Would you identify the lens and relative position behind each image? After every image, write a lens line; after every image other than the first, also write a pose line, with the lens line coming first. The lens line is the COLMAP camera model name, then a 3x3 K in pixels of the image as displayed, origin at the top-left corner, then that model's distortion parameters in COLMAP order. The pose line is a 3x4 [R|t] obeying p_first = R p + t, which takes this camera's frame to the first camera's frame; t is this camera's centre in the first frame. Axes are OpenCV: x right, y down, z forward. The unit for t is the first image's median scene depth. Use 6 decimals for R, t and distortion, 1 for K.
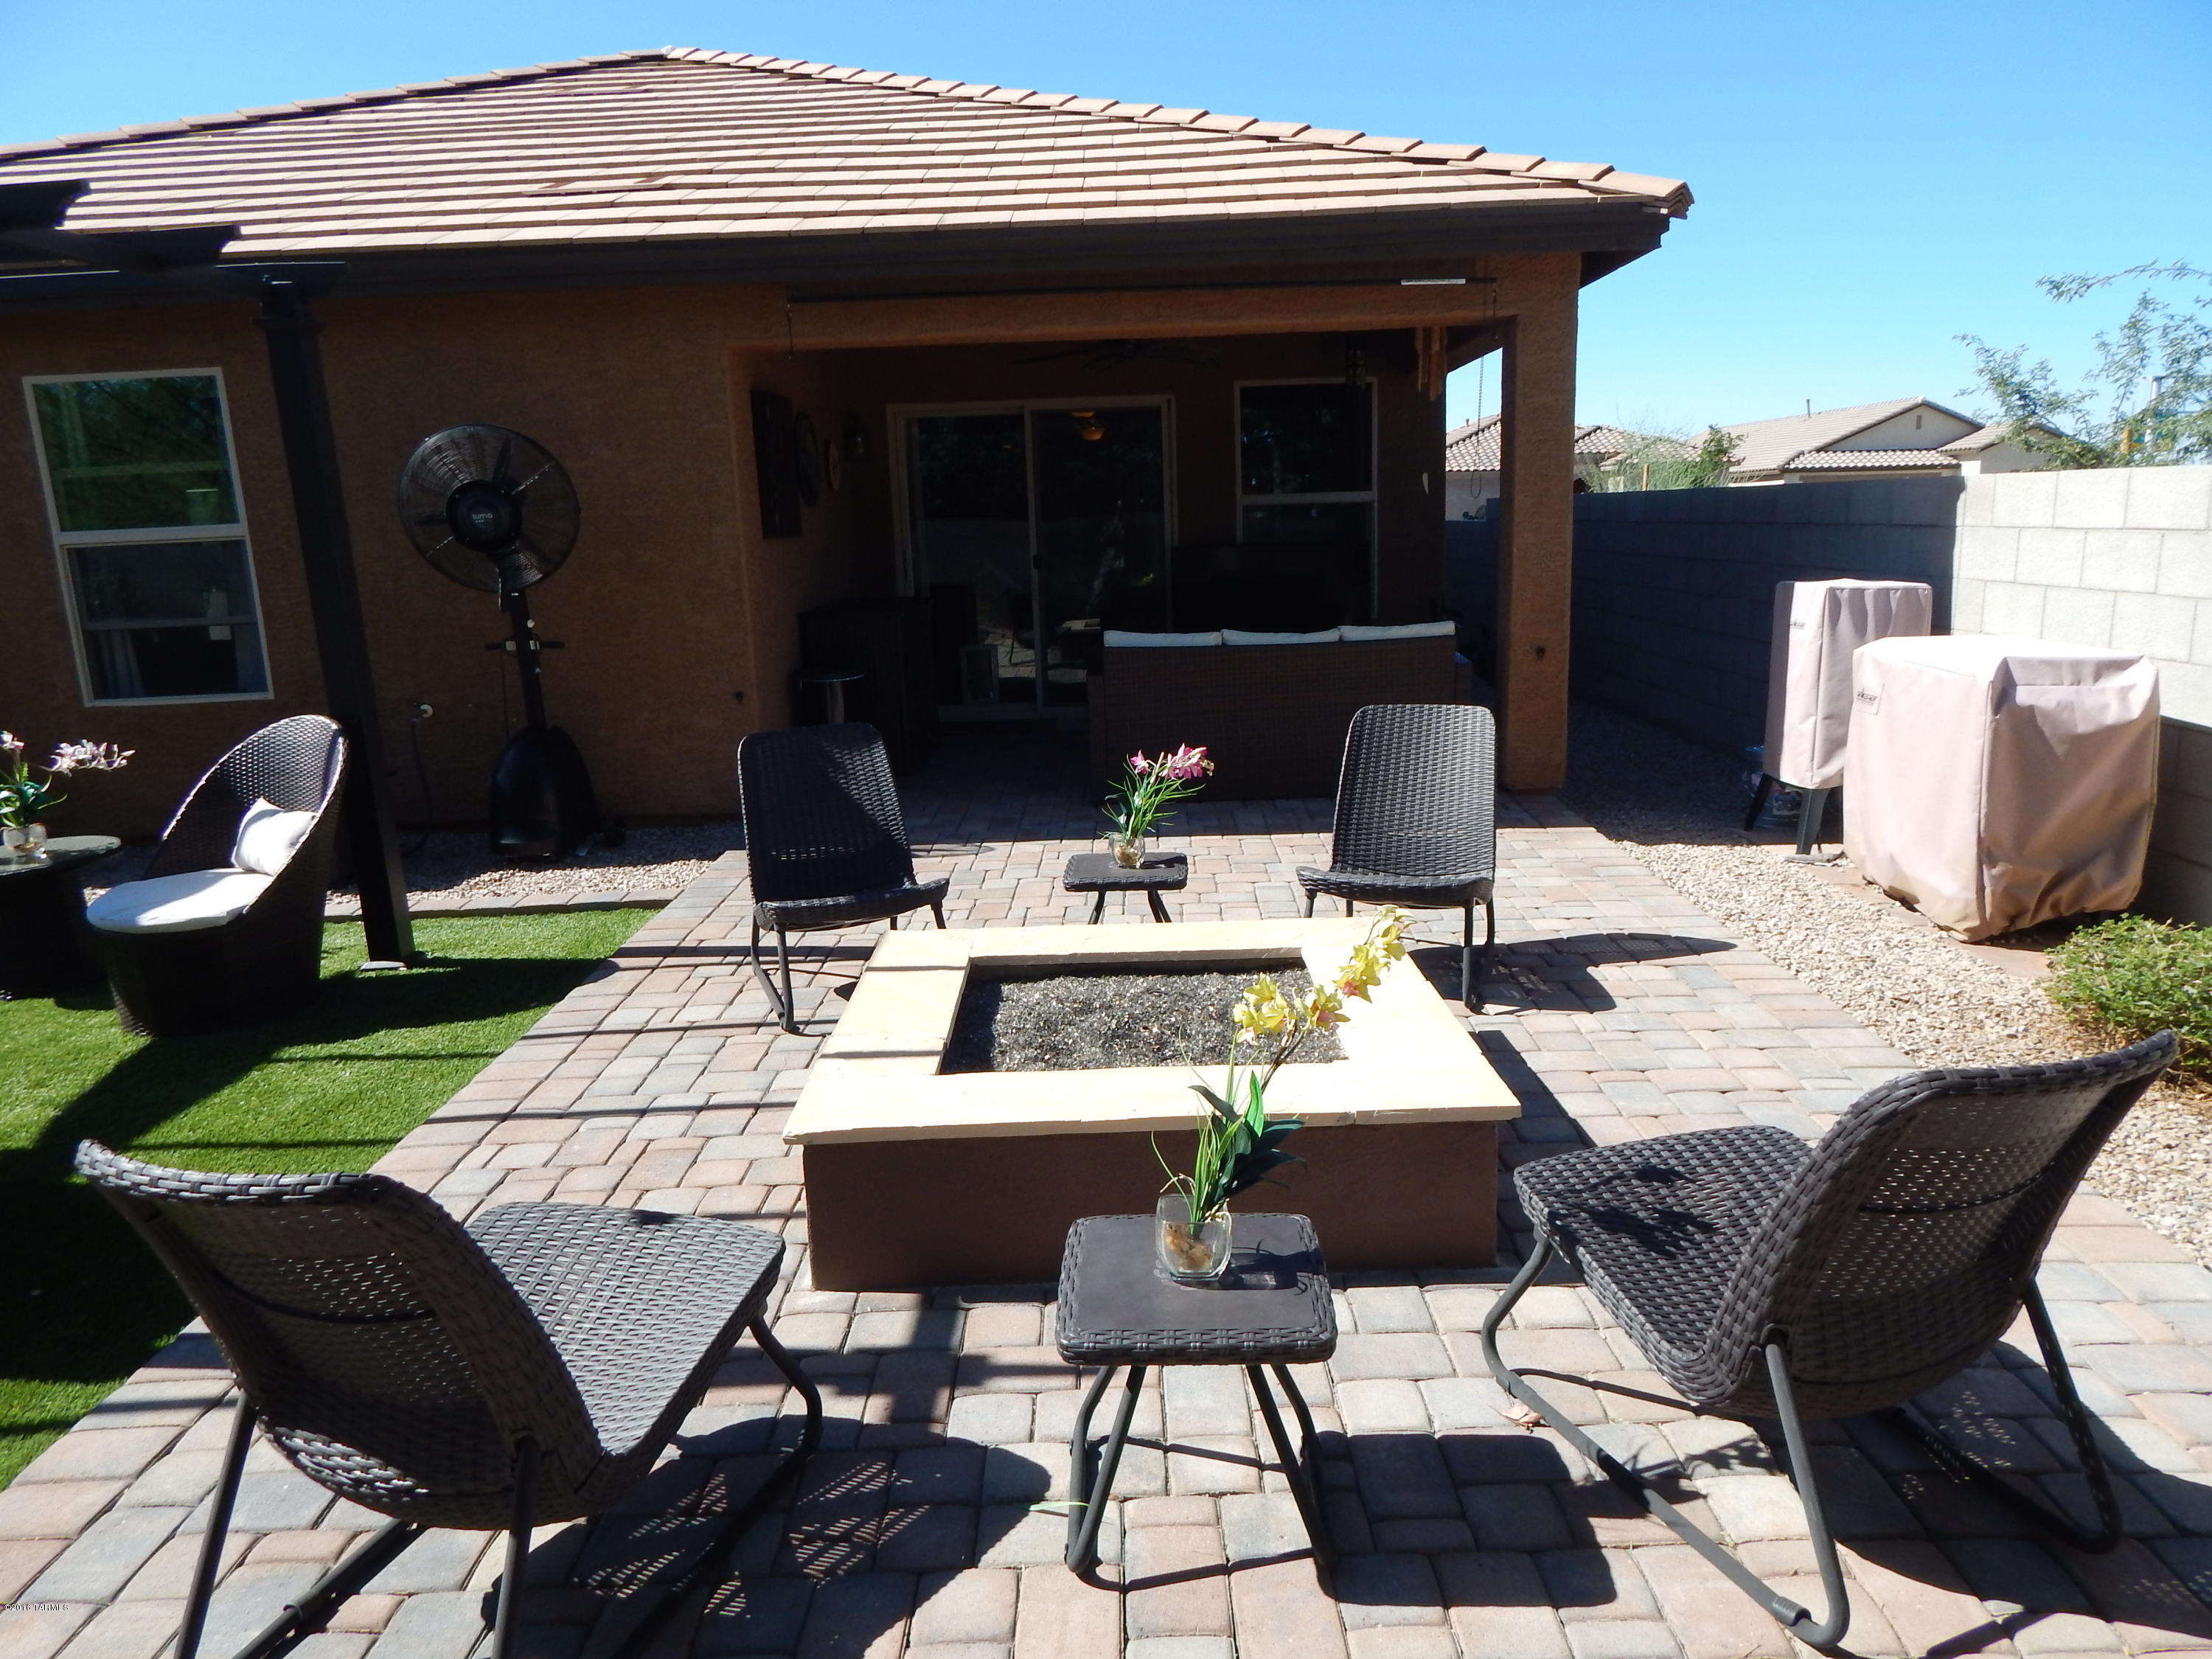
lens RADIAL K [[1446.3, 0, 1104.0], [0, 1446.3, 845.6], [0, 0, 1]] dist [-0.037716, 0.004768]
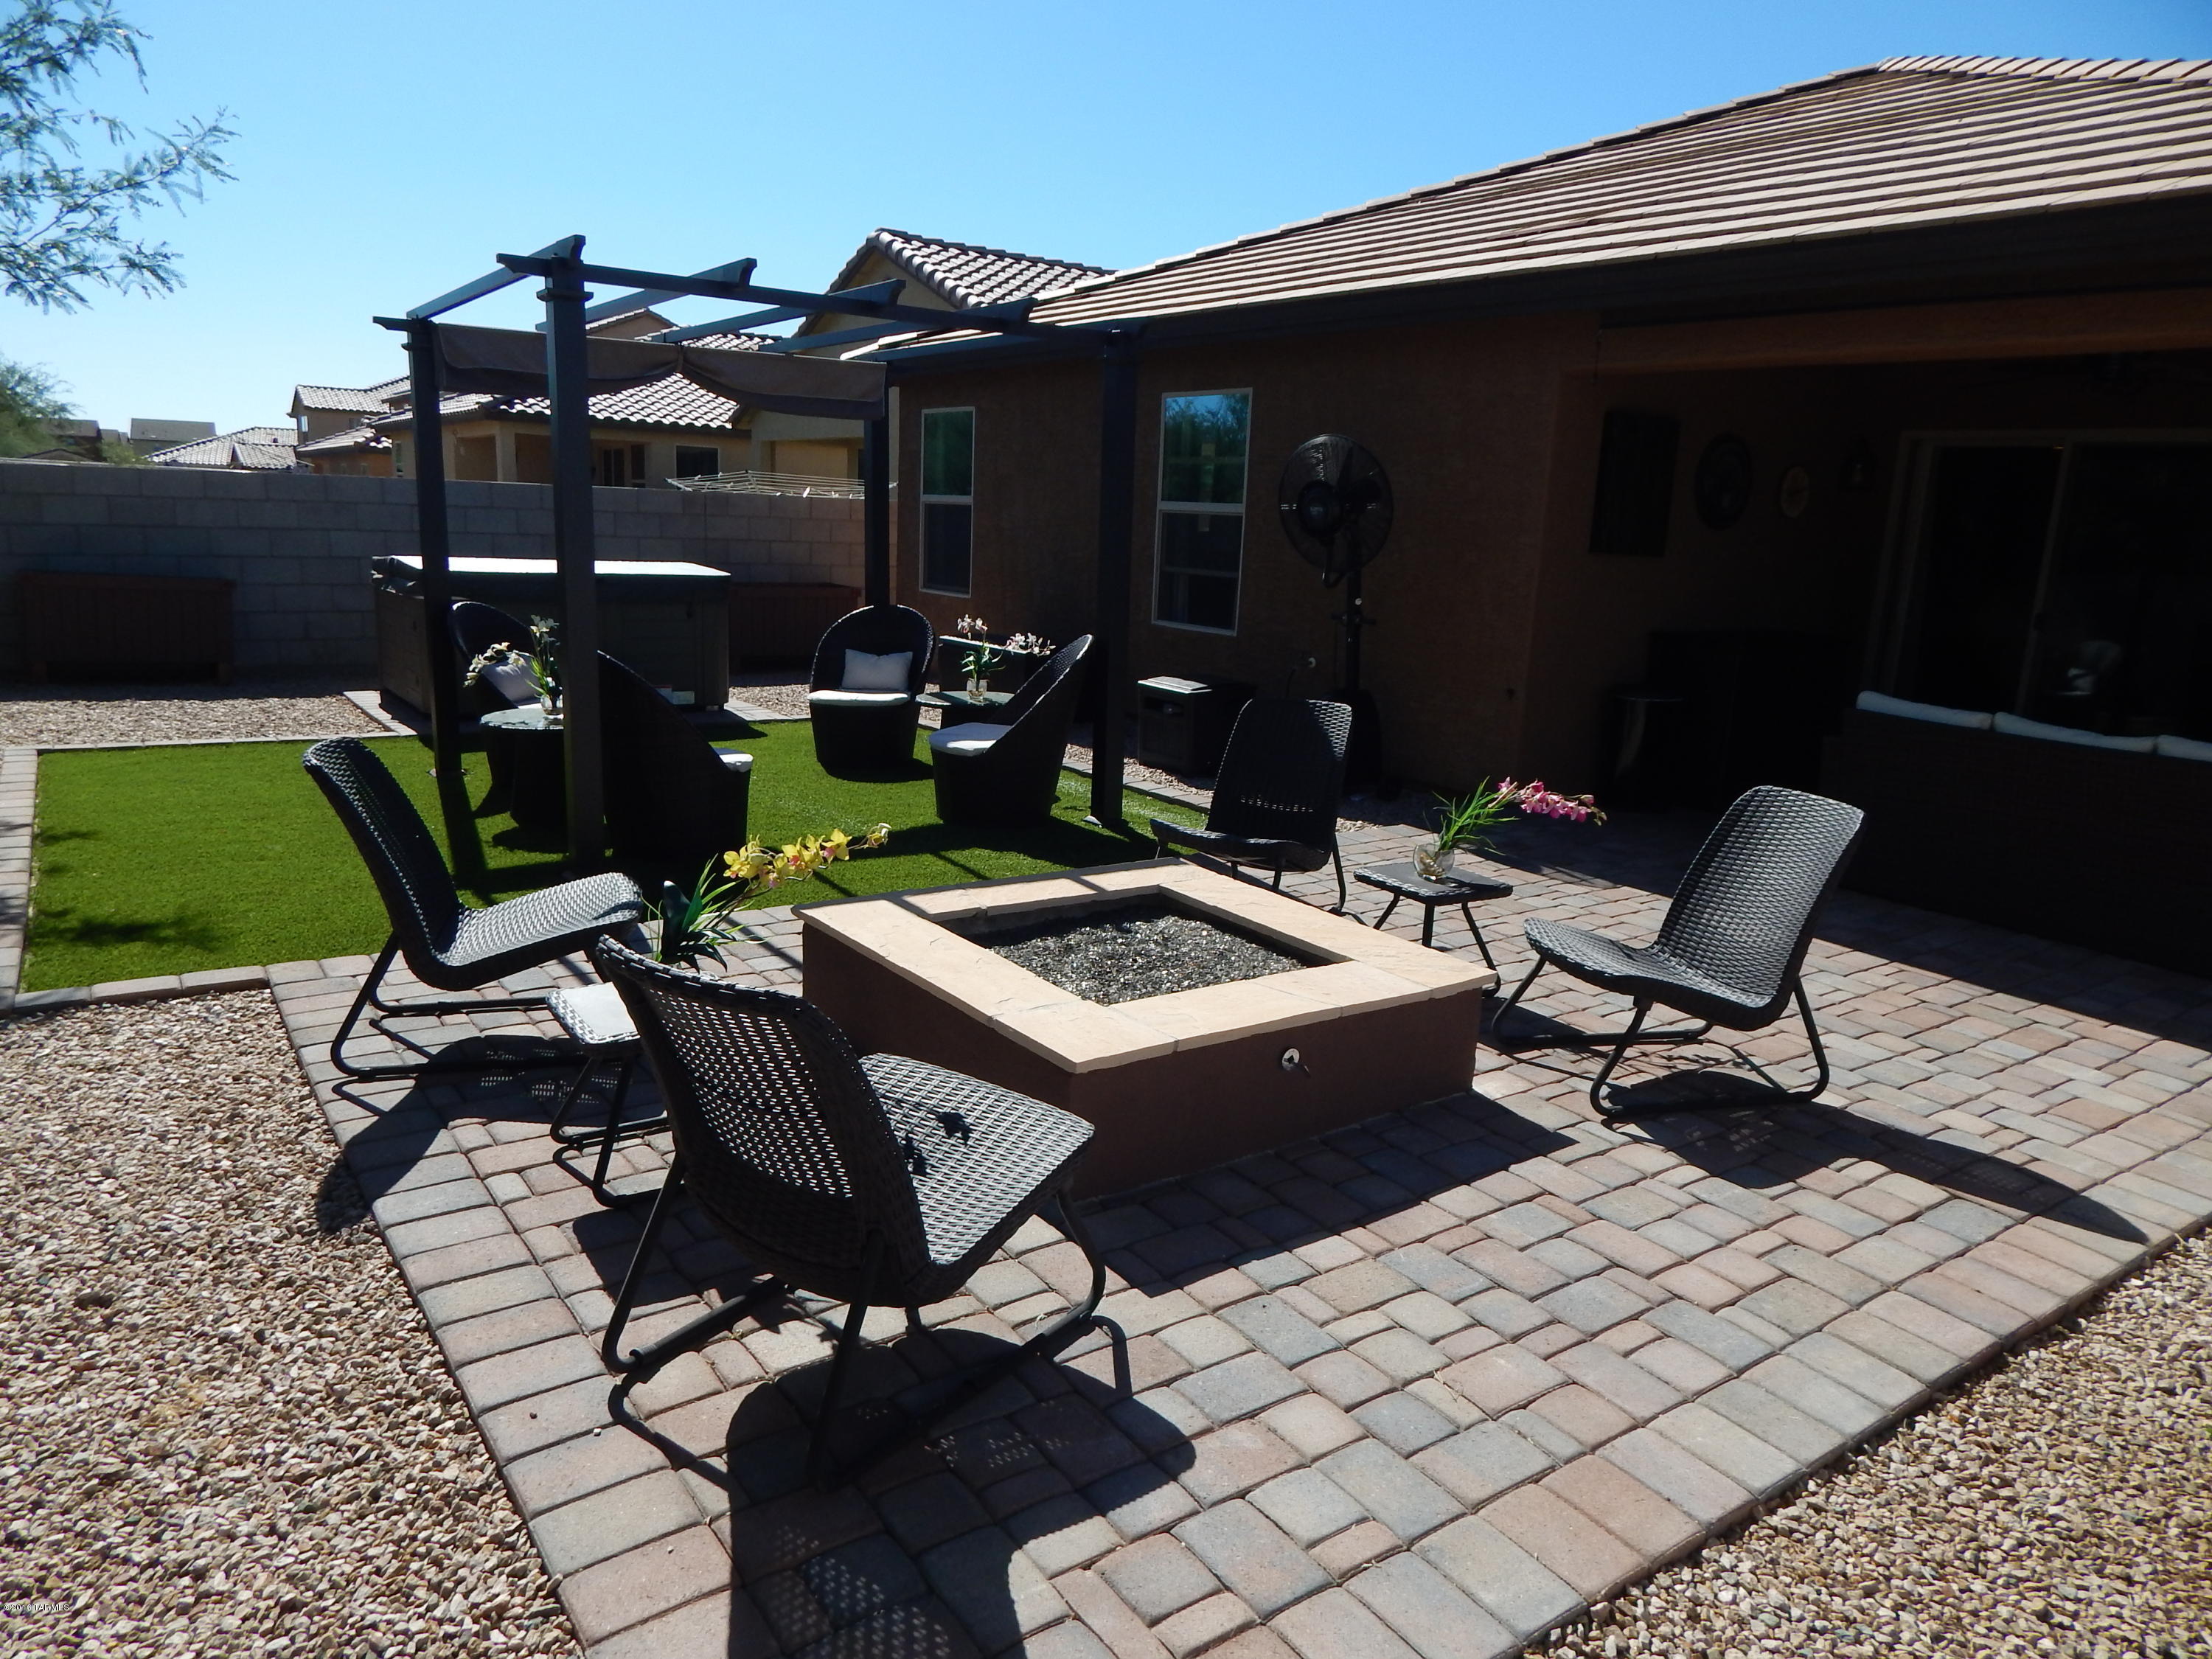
lens RADIAL K [[1446.3, 0, 1106.9], [0, 1446.3, 819.3], [0, 0, 1]] dist [-0.037716, 0.004768]
pose [[0.575856, 0.230373, -0.784422, 0.573636], [-0.251813, 0.962811, 0.097904, -0.056415], [0.777805, 0.141149, 0.612451, 0.161078]]
